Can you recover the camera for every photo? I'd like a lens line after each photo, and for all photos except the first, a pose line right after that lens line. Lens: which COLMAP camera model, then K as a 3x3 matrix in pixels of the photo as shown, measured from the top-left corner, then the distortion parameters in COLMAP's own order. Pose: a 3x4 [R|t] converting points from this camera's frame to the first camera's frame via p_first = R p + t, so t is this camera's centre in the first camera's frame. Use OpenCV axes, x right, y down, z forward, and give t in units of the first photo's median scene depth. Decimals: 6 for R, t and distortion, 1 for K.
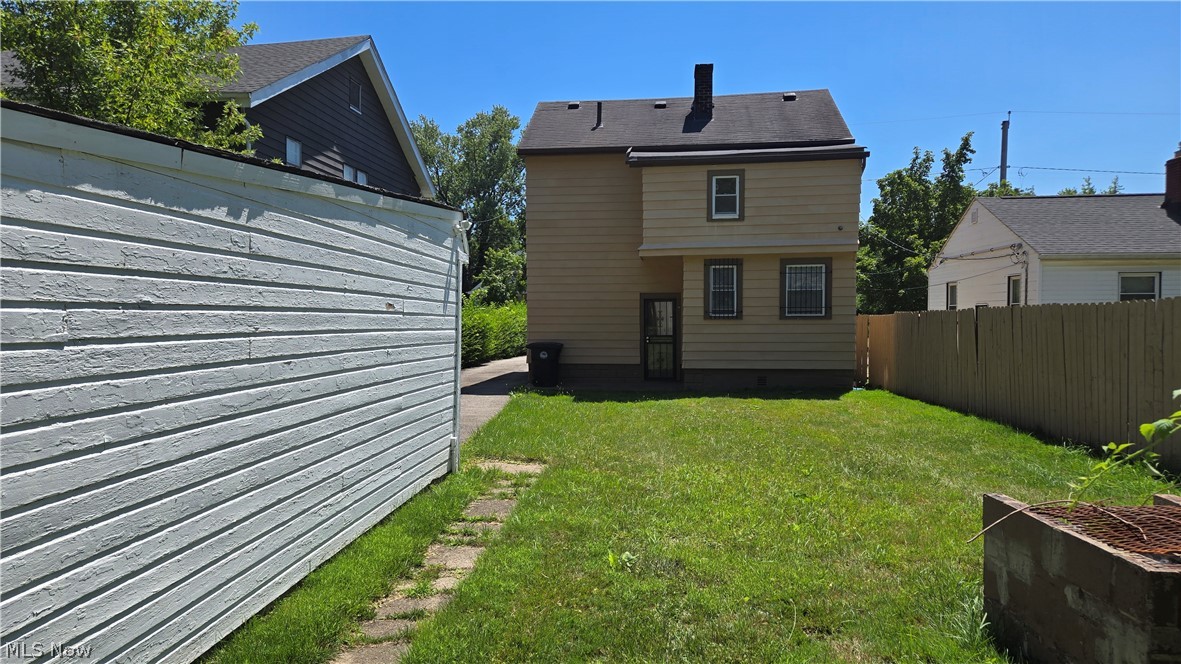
lens RADIAL K [[788.1, 0, 591.2], [0, 788.1, 325.9], [0, 0, 1]] dist [0.078082, -0.056264]
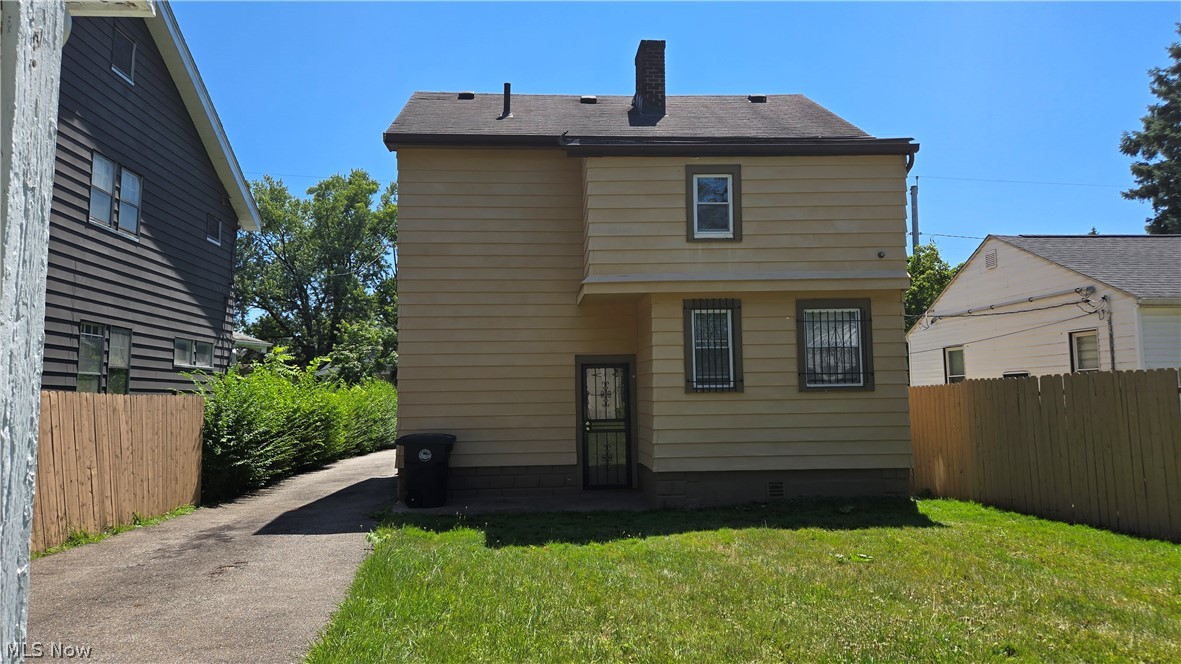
lens RADIAL K [[788.1, 0, 591.2], [0, 788.1, 325.9], [0, 0, 1]] dist [0.078082, -0.056264]
pose [[0.984813, 0.004662, 0.173559, -0.039653], [0.013886, 0.994322, -0.105503, 0.003816], [-0.173065, 0.106311, 0.979156, 0.353100]]
